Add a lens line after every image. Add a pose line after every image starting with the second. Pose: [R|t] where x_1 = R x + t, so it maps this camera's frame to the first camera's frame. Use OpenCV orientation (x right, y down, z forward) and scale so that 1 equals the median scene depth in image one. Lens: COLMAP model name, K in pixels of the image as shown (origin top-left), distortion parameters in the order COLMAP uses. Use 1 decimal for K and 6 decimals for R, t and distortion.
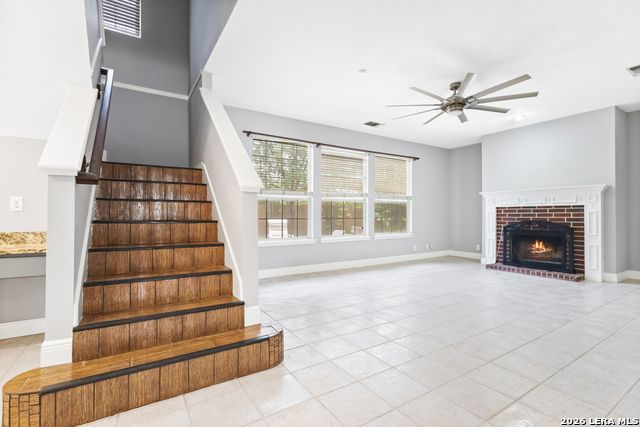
lens RADIAL K [[299.8, 0, 322.3], [0, 299.8, 213.7], [0, 0, 1]] dist [-0.004566, 0.001186]
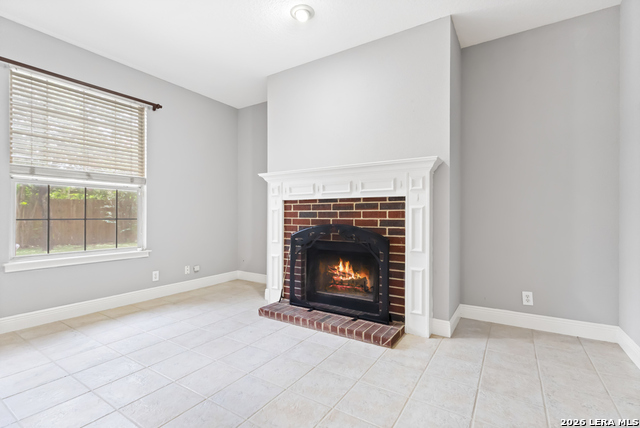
lens RADIAL K [[299.8, 0, 320.0], [0, 299.8, 215.1], [0, 0, 1]] dist [-0.004566, 0.001186]
pose [[0.919070, 0.003891, 0.394076, 0.483023], [-0.006144, 0.999971, 0.004456, 0.003682], [-0.394047, -0.006517, 0.919067, 0.520896]]
